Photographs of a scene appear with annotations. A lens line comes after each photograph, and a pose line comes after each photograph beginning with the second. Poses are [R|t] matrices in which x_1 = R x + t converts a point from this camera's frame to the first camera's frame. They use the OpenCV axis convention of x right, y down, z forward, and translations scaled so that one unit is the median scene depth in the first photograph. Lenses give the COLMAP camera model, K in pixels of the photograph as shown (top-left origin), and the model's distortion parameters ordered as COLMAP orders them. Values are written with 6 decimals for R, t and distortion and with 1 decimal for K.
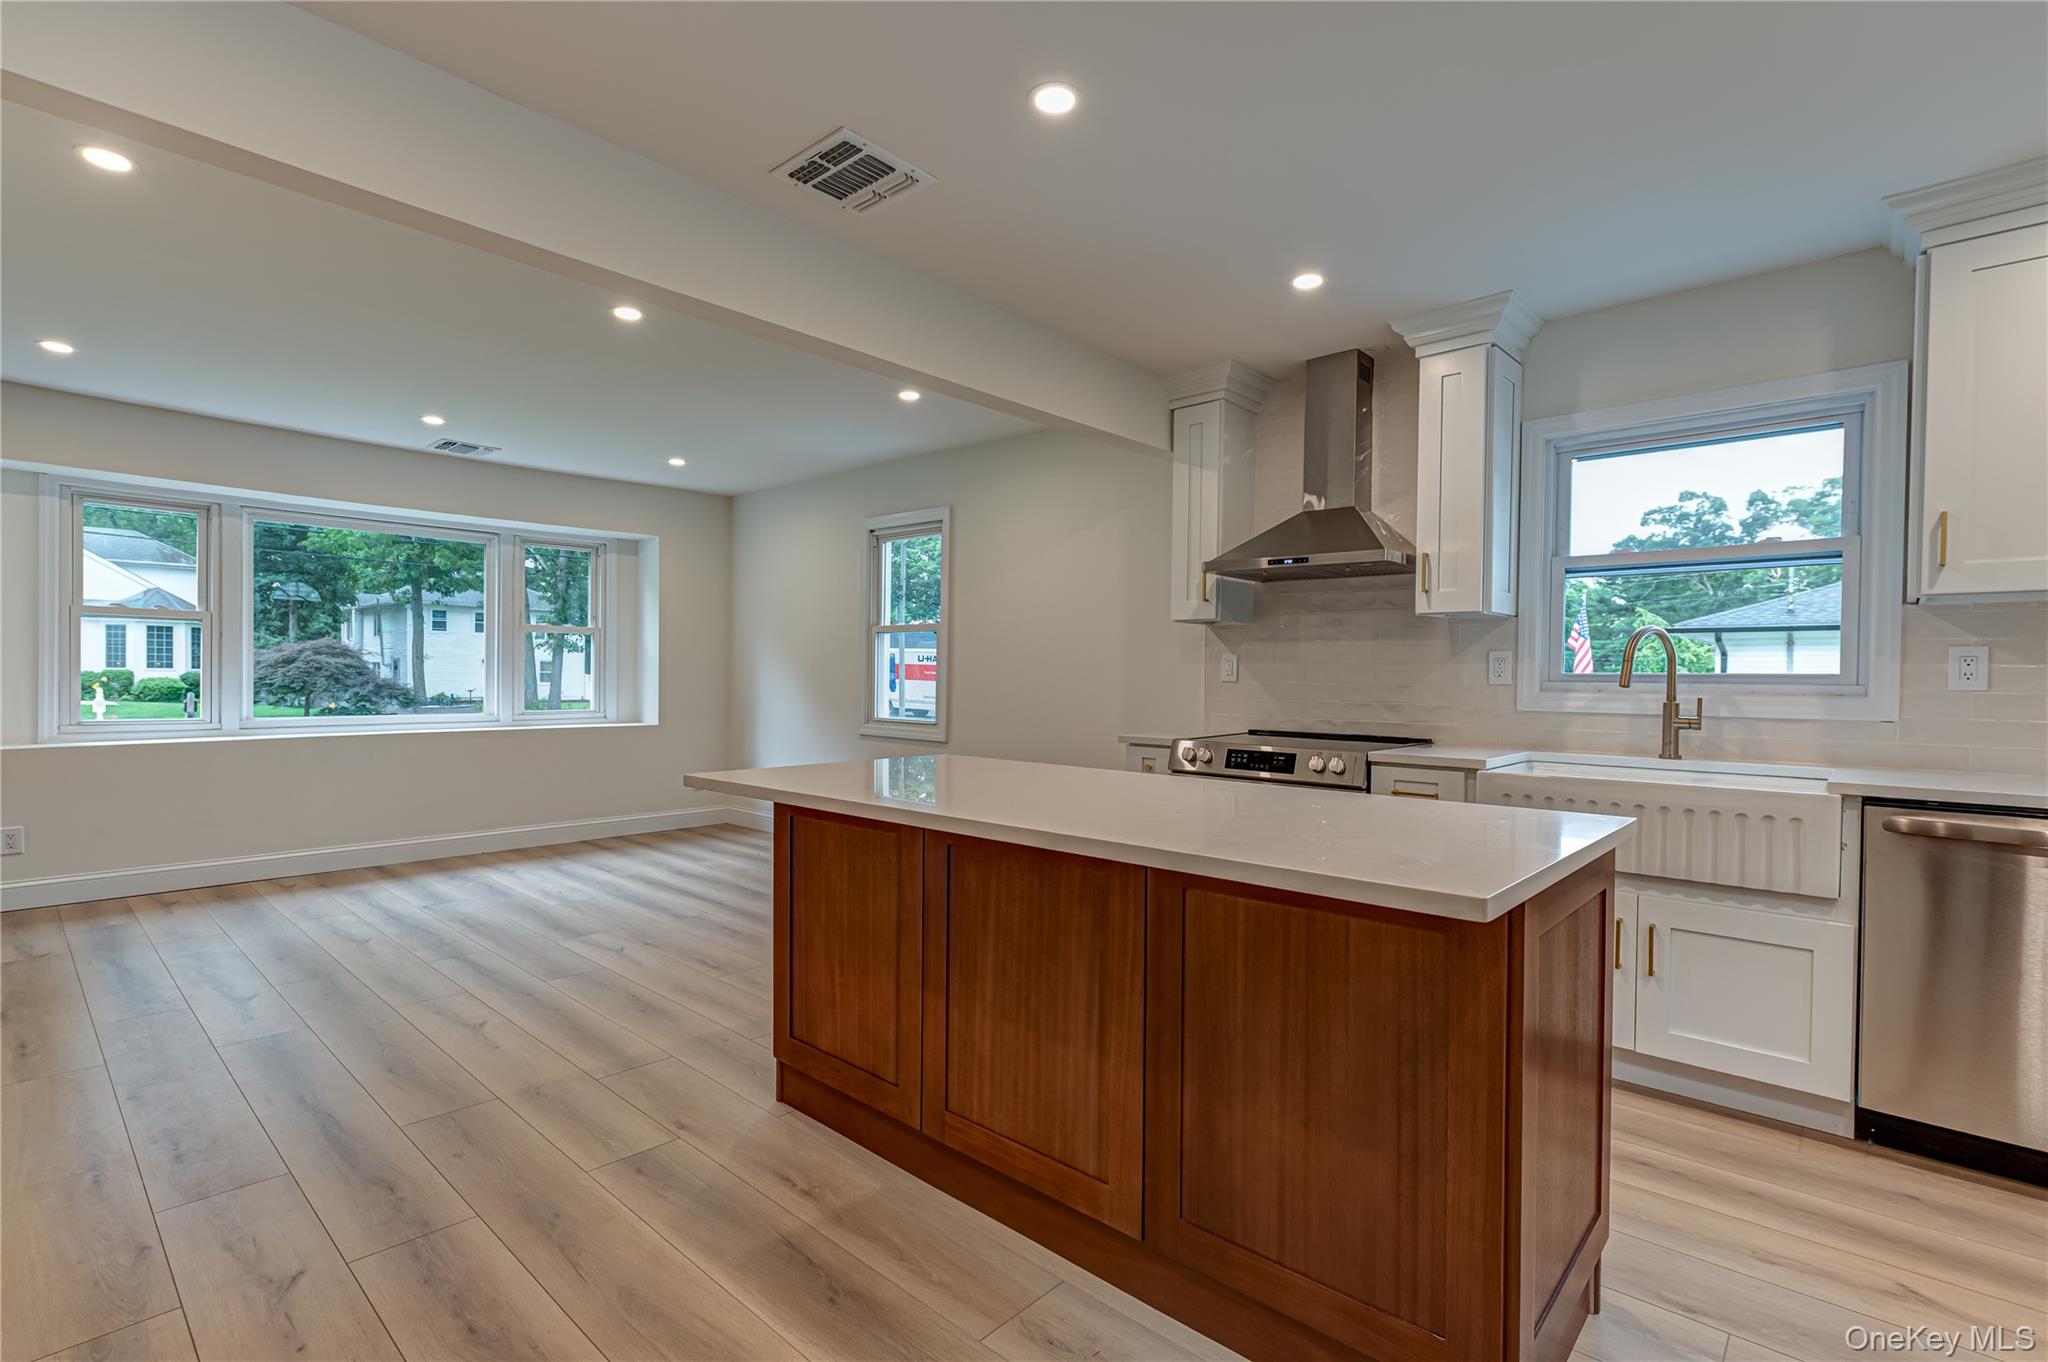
lens RADIAL K [[942.6, 0, 1020.6], [0, 942.6, 680.0], [0, 0, 1]] dist [0.003849, -0.000276]
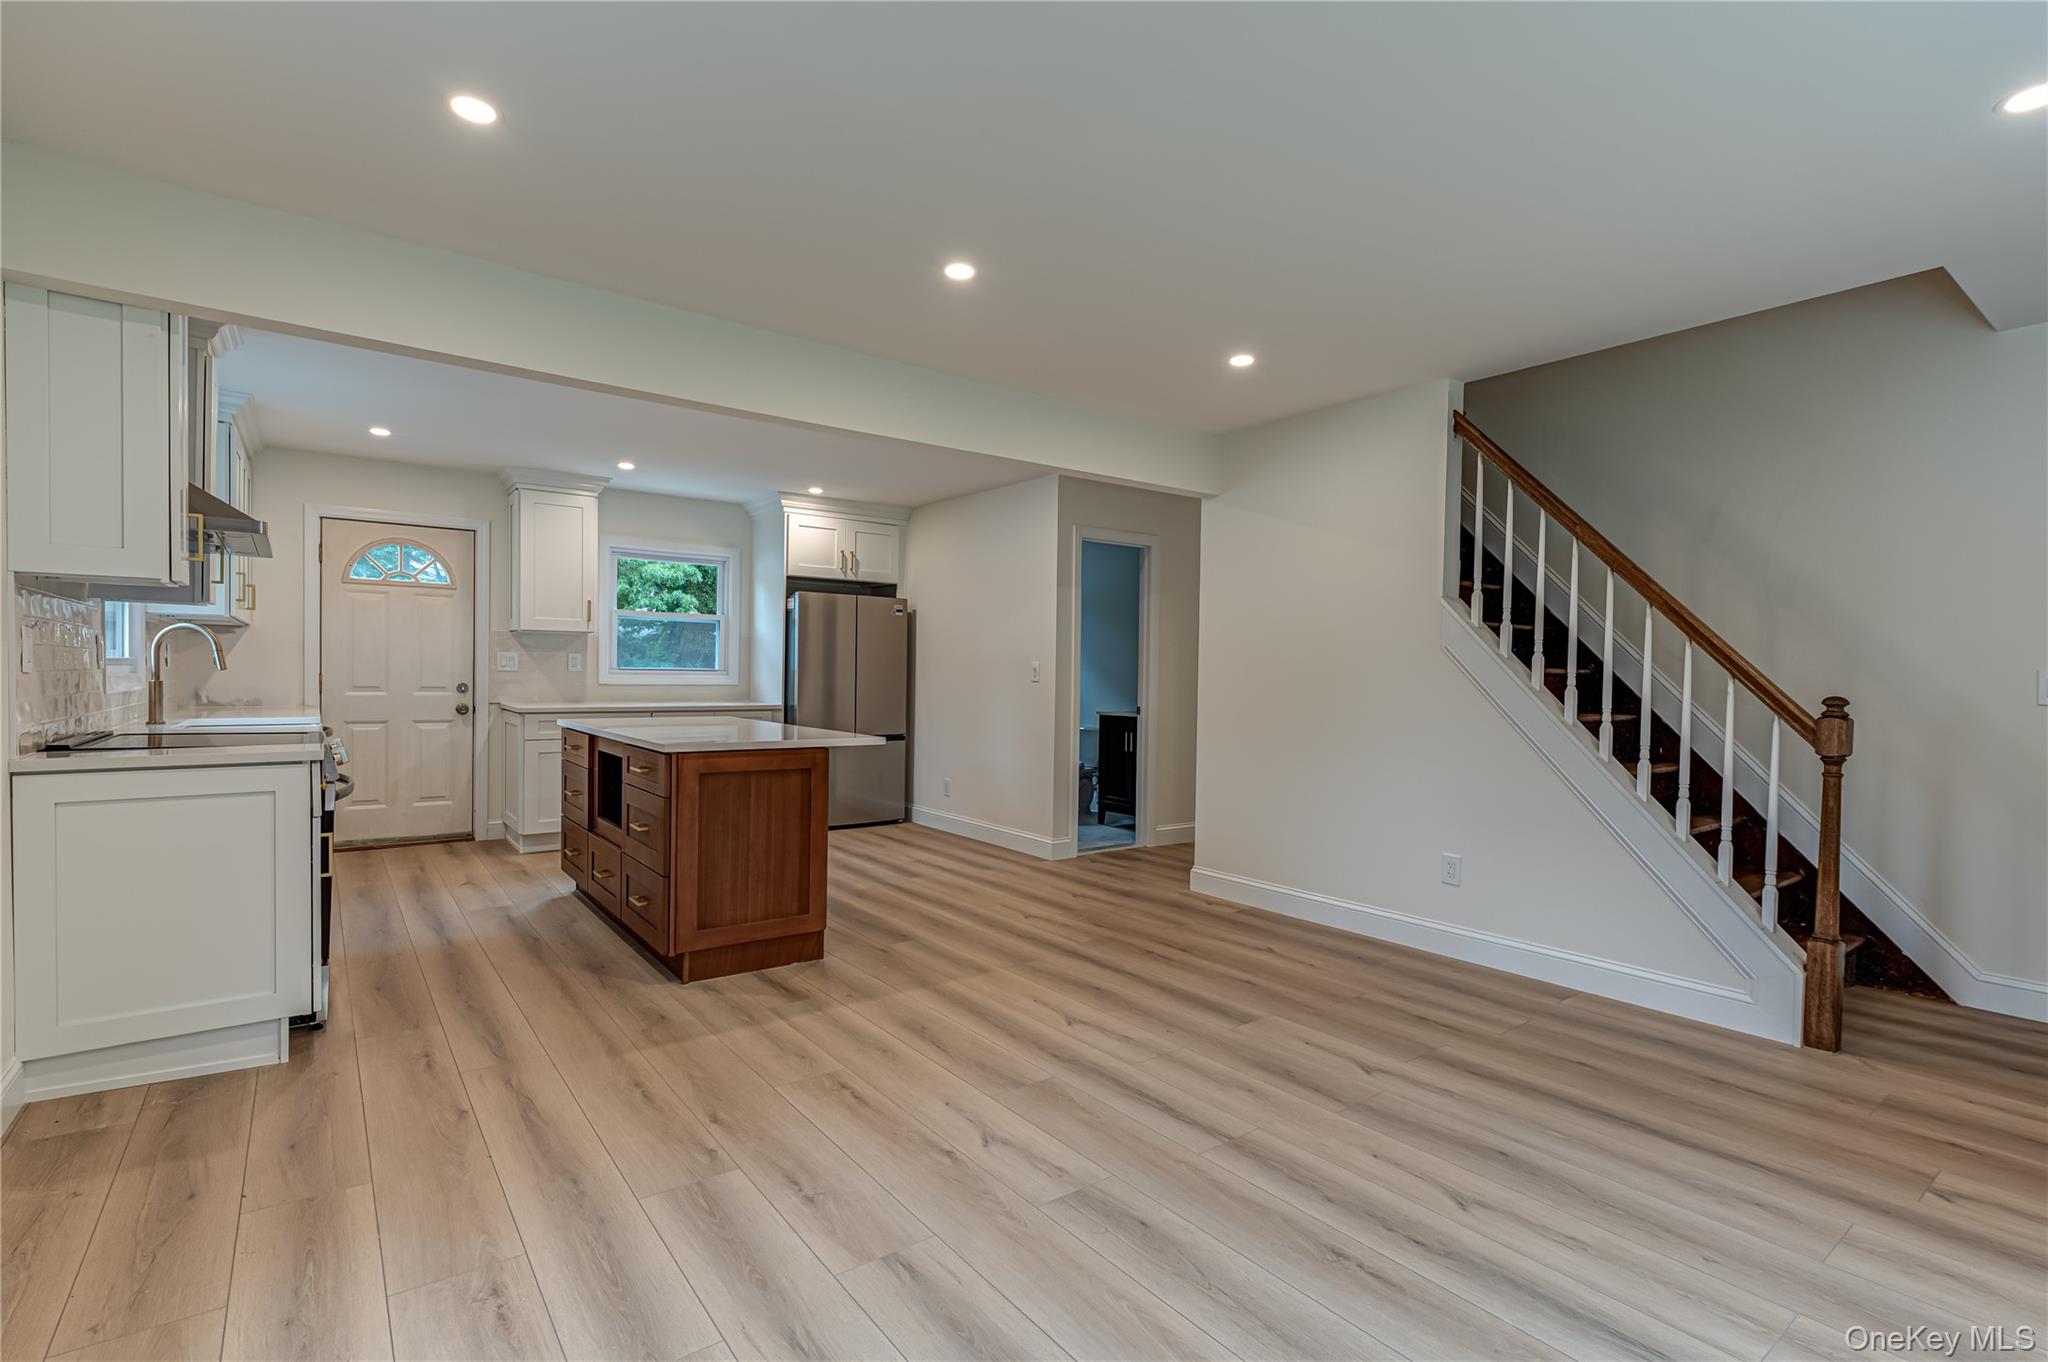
lens RADIAL K [[942.6, 0, 1020.3], [0, 942.6, 681.3], [0, 0, 1]] dist [0.003849, -0.000276]
pose [[-0.981861, -0.026127, 0.187793, -0.650801], [-0.023573, 0.999597, 0.015823, -0.020411], [-0.188131, 0.011109, -0.982081, 1.872348]]
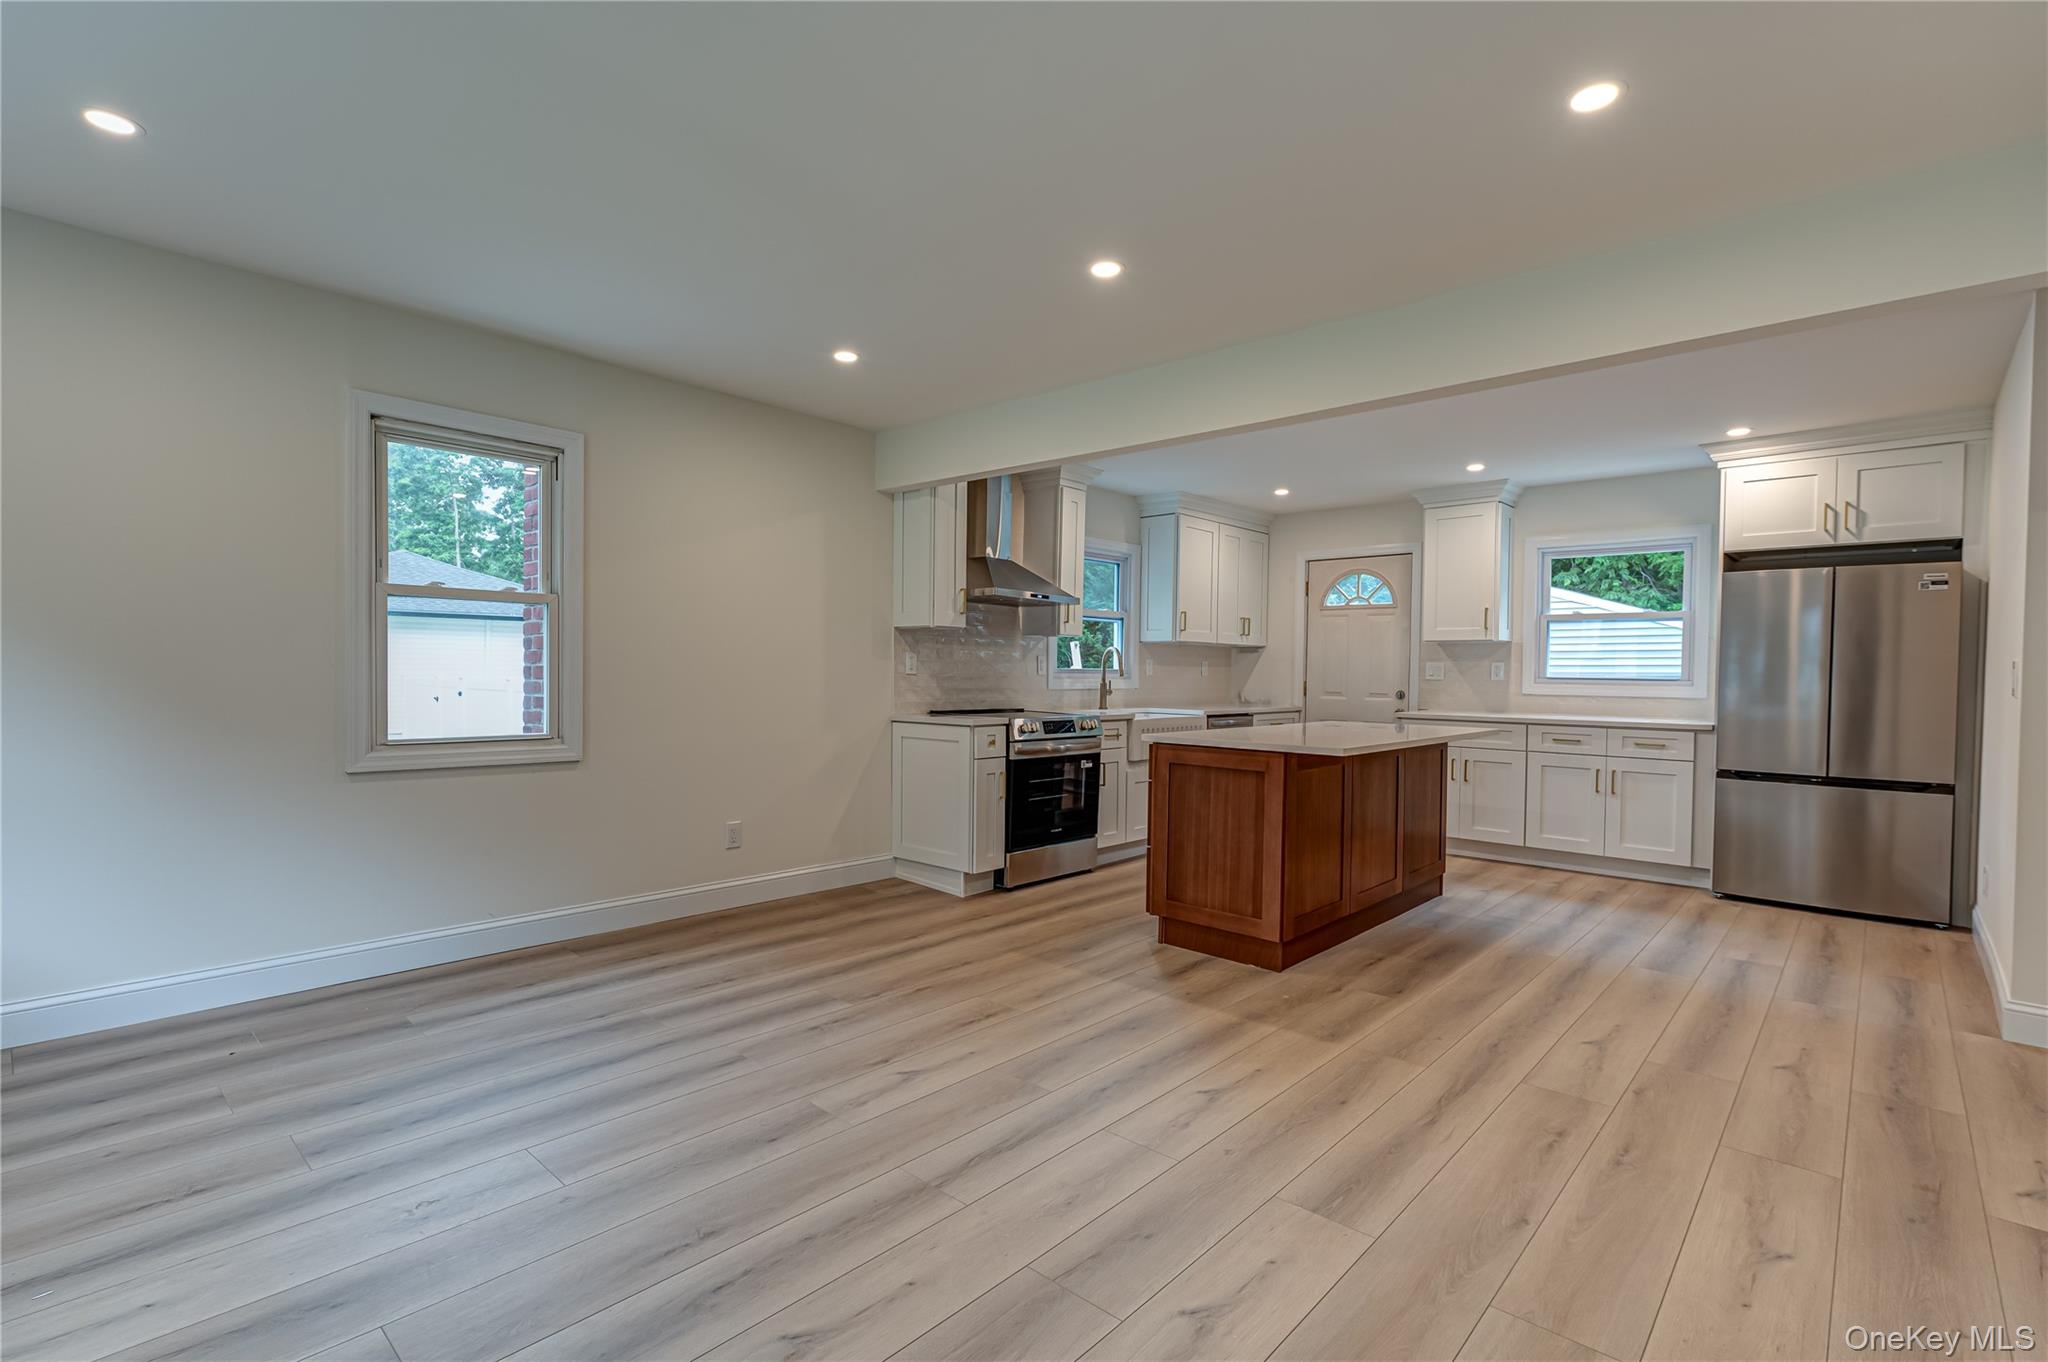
lens RADIAL K [[942.6, 0, 1020.6], [0, 942.6, 691.0], [0, 0, 1]] dist [0.003849, -0.000276]
pose [[0.004701, -0.032227, 0.999470, -1.310571], [-0.007428, 0.999452, 0.032261, -0.021577], [-0.999961, -0.007576, 0.004459, 1.083225]]
